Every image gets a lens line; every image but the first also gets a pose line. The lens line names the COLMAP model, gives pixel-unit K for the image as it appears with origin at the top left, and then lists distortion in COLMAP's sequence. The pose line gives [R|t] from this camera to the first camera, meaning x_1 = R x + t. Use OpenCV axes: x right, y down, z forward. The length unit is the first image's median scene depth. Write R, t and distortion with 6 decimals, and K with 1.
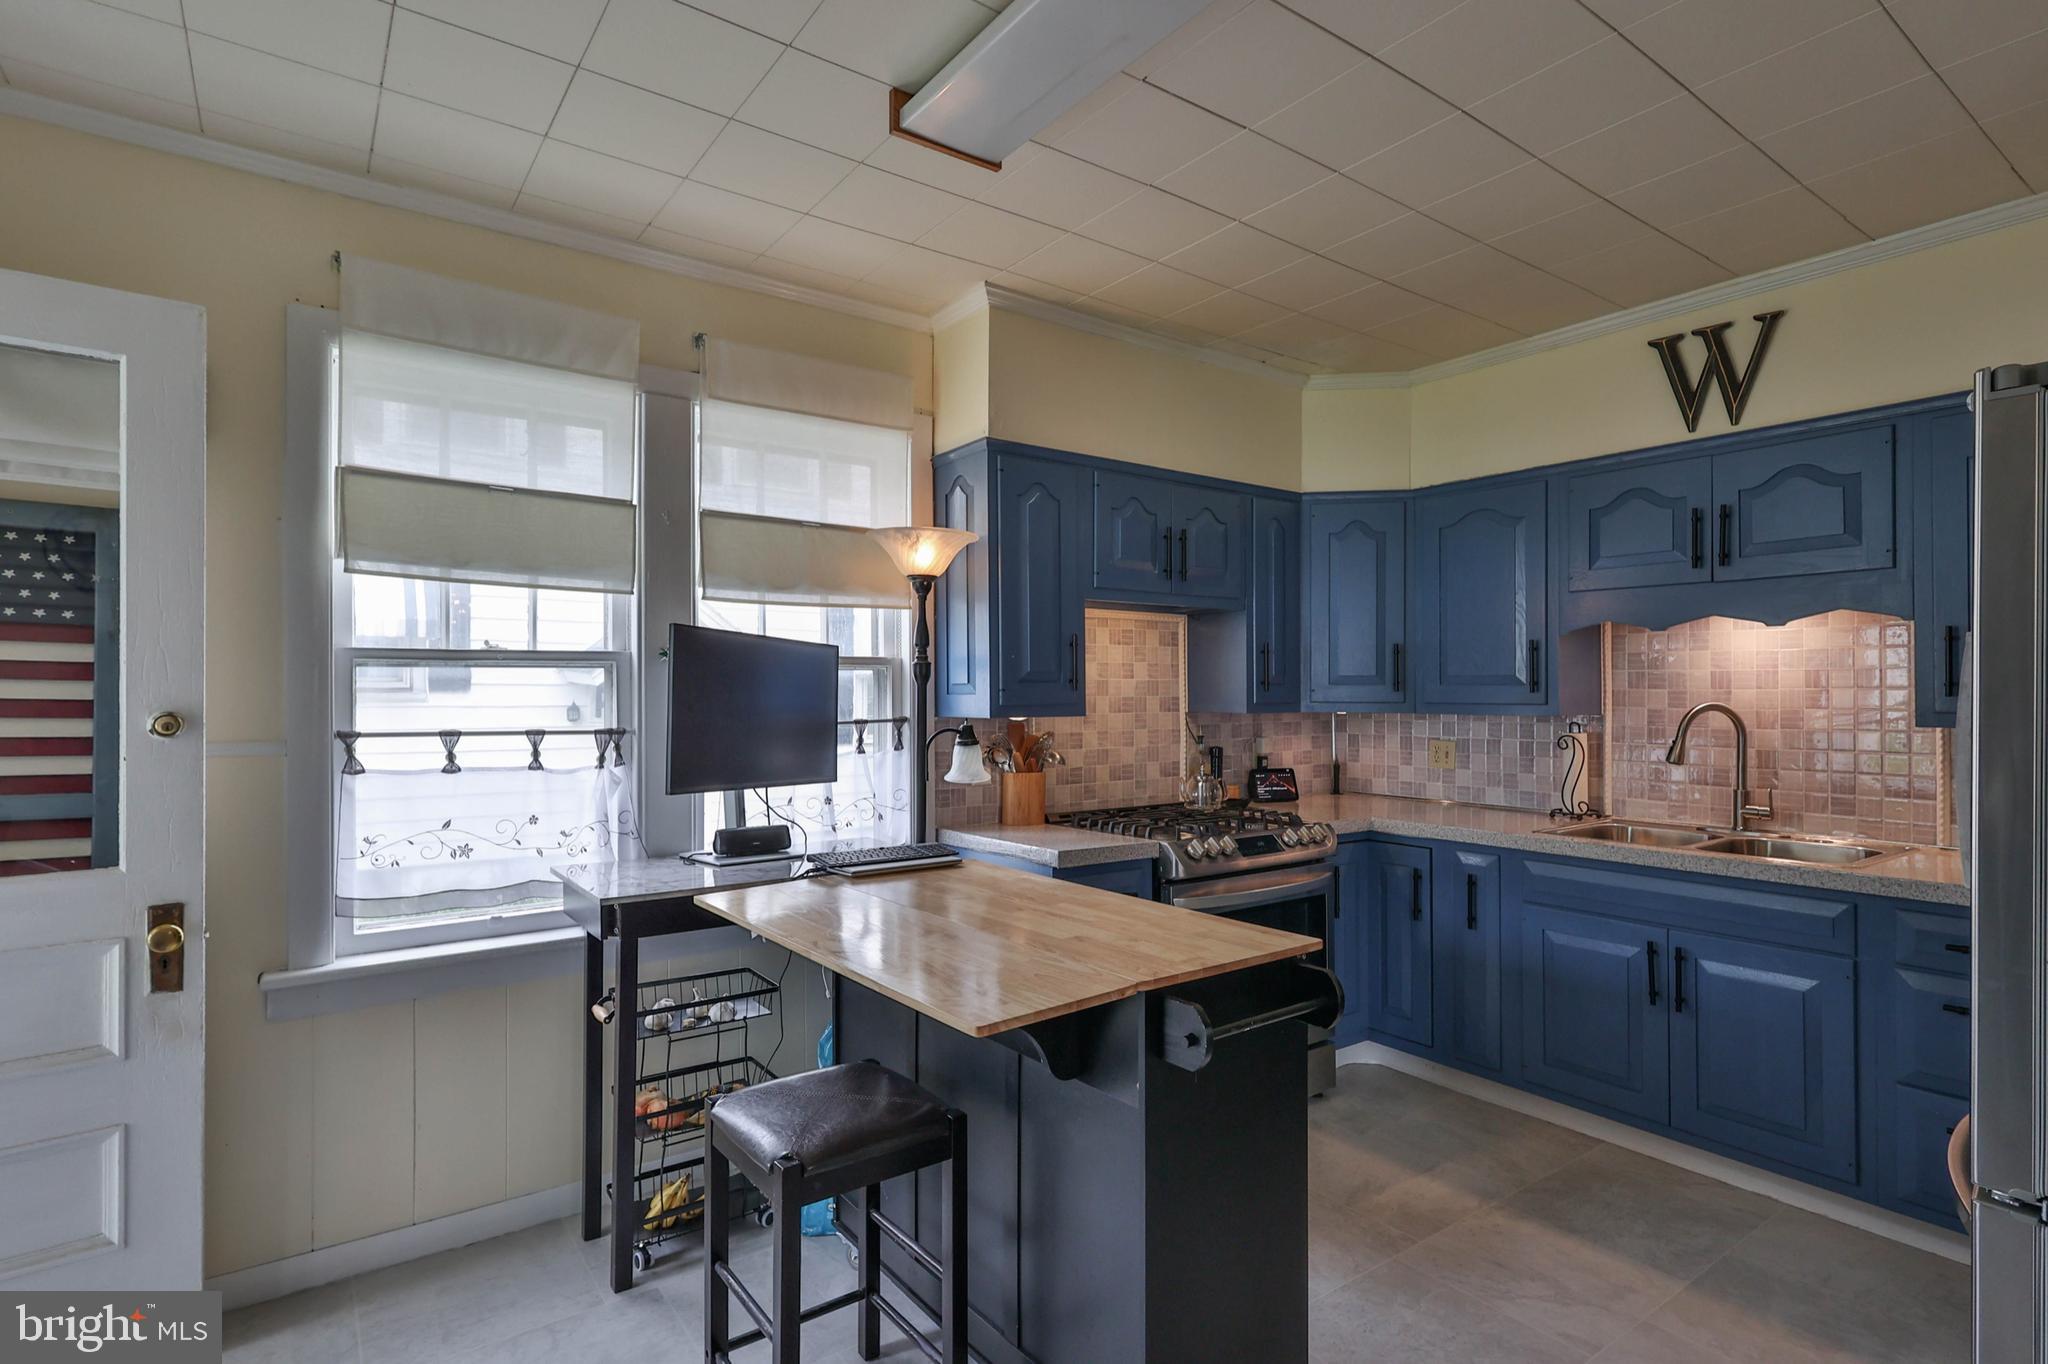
lens RADIAL K [[1012.0, 0, 984.6], [0, 1012.0, 688.5], [0, 0, 1]] dist [-0.000072, 0.000972]
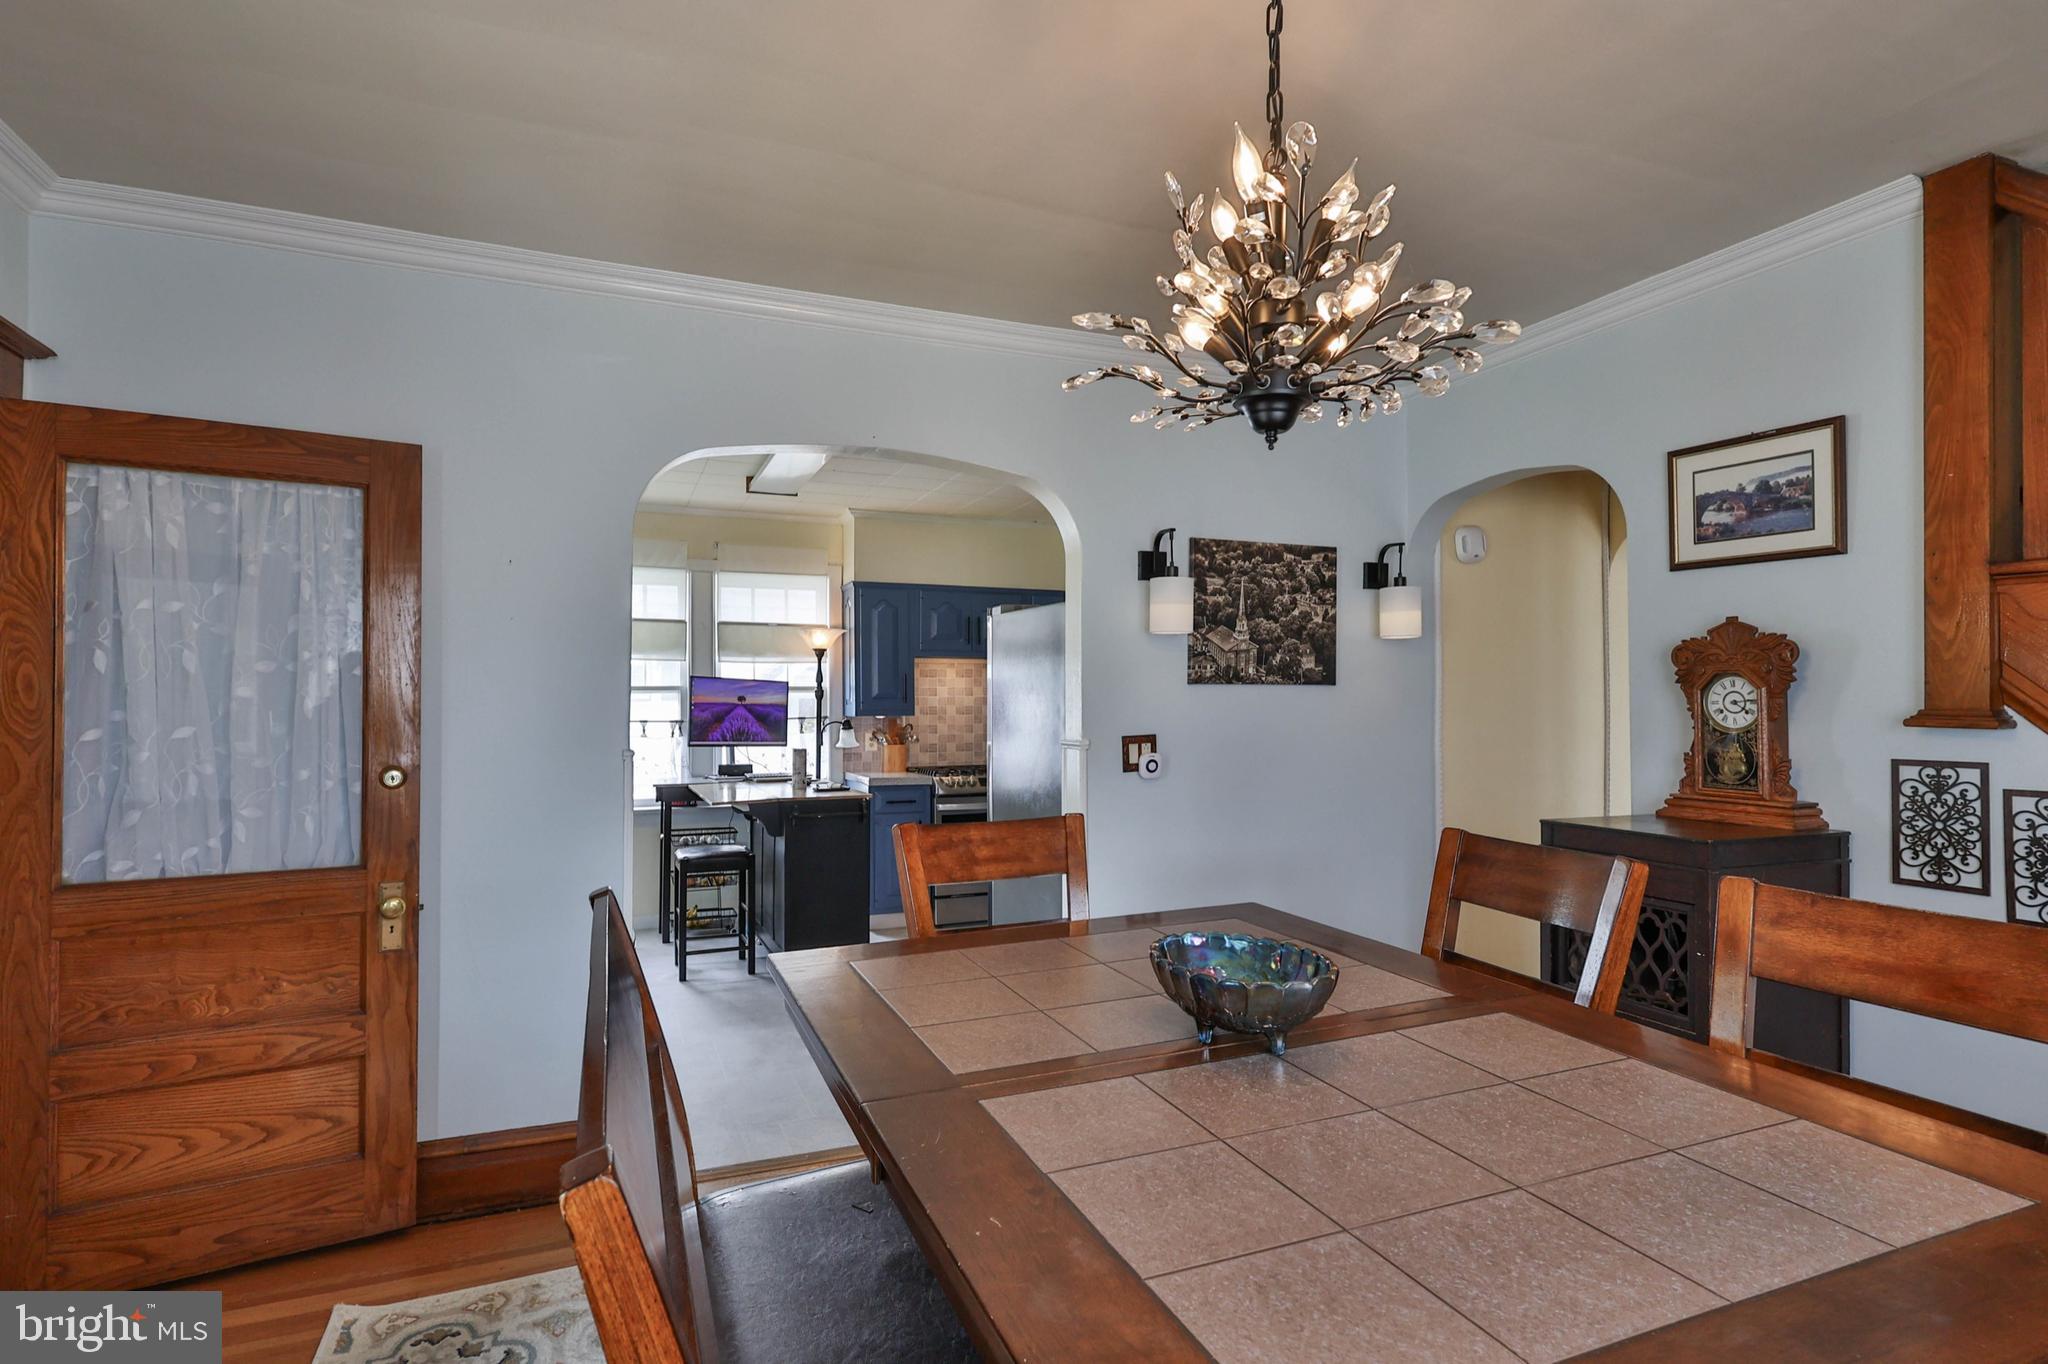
lens RADIAL K [[1012.0, 0, 1018.5], [0, 1012.0, 690.0], [0, 0, 1]] dist [-0.000072, 0.000972]
pose [[0.976348, -0.000605, -0.216203, 0.811550], [-0.000641, 0.999984, -0.005693, -0.013028], [0.216202, 0.005697, 0.976332, -0.986250]]
